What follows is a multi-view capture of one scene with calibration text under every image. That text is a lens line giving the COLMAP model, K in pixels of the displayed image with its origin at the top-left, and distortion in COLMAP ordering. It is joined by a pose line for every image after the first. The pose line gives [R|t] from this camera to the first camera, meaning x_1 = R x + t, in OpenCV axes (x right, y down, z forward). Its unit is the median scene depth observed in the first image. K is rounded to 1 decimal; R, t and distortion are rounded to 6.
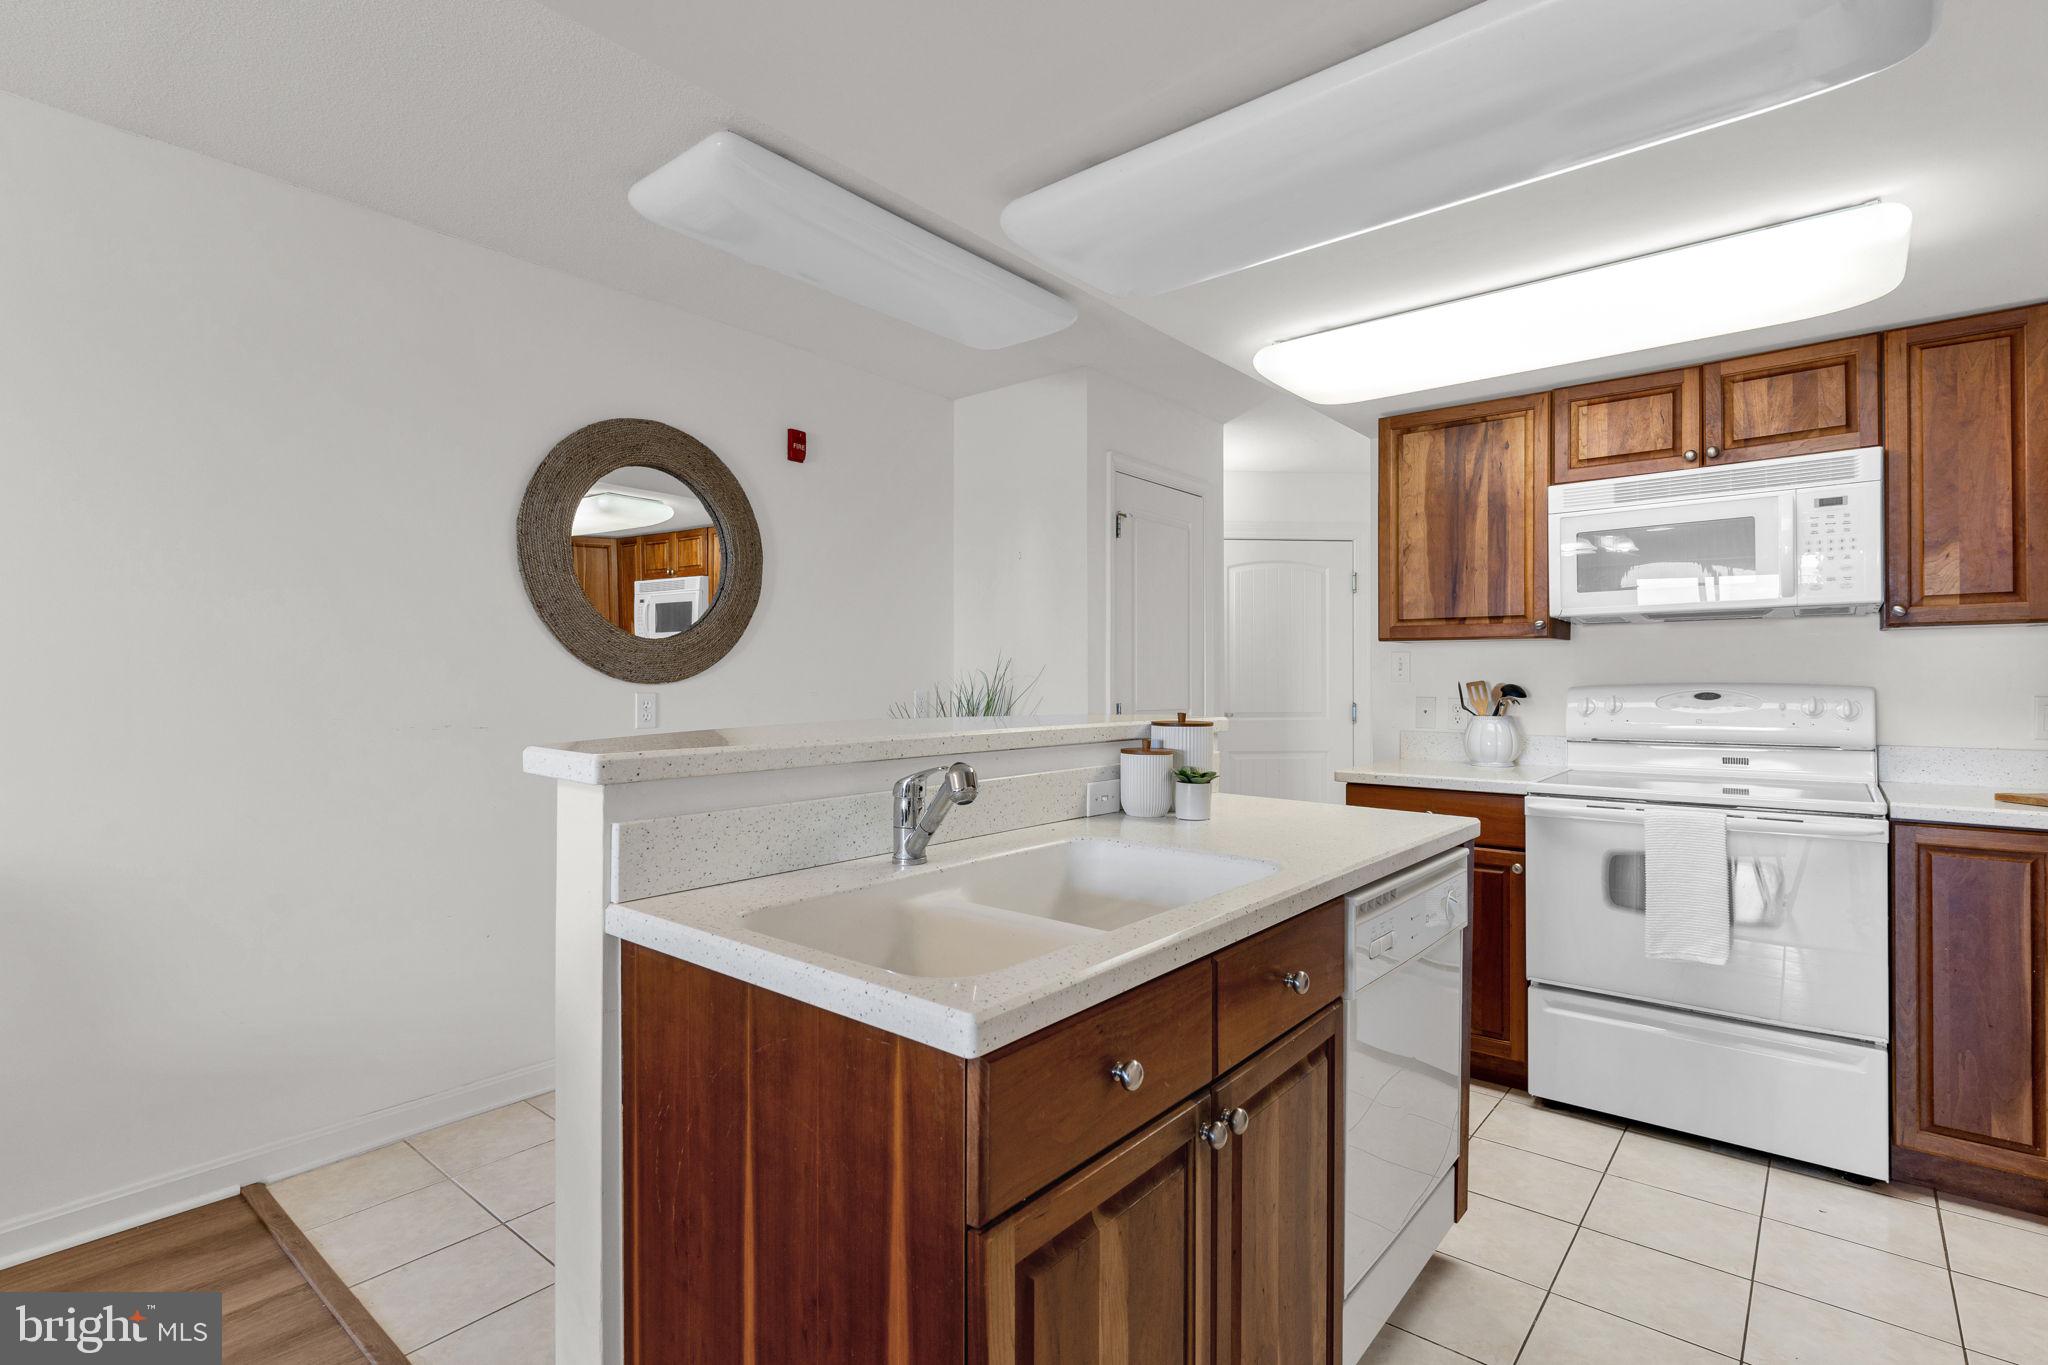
lens RADIAL K [[991.3, 0, 1025.4], [0, 991.3, 688.2], [0, 0, 1]] dist [0.000693, 0.000999]
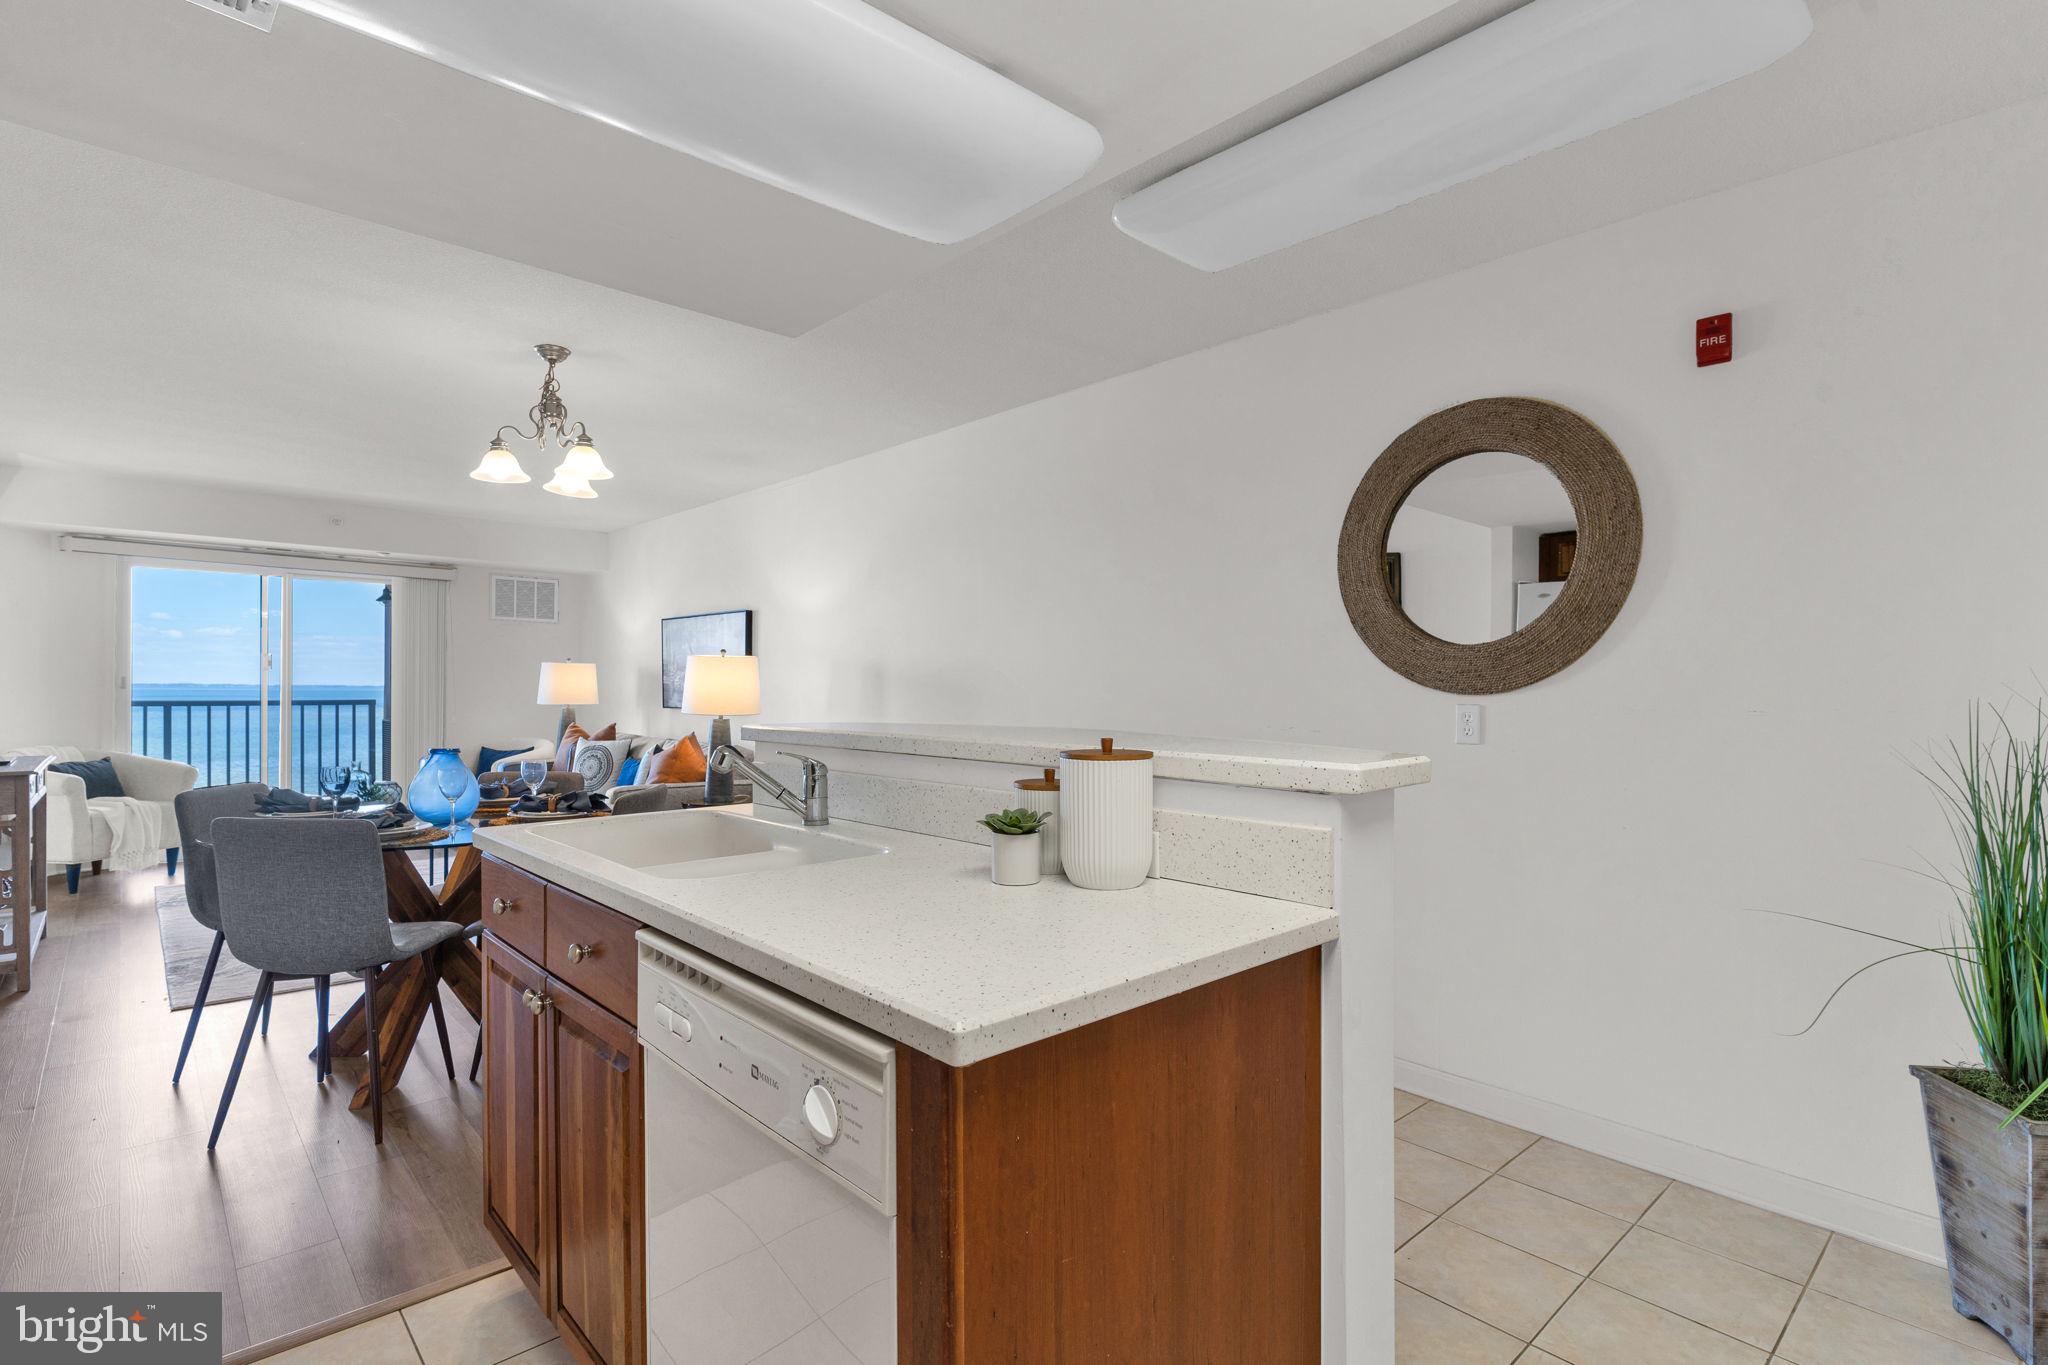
lens RADIAL K [[991.3, 0, 1014.6], [0, 991.3, 682.6], [0, 0, 1]] dist [0.000693, 0.000999]
pose [[-0.161077, -0.005751, -0.986925, 0.603415], [-0.015869, 0.999869, -0.003237, -0.006271], [0.986814, 0.015140, -0.161147, 0.780648]]
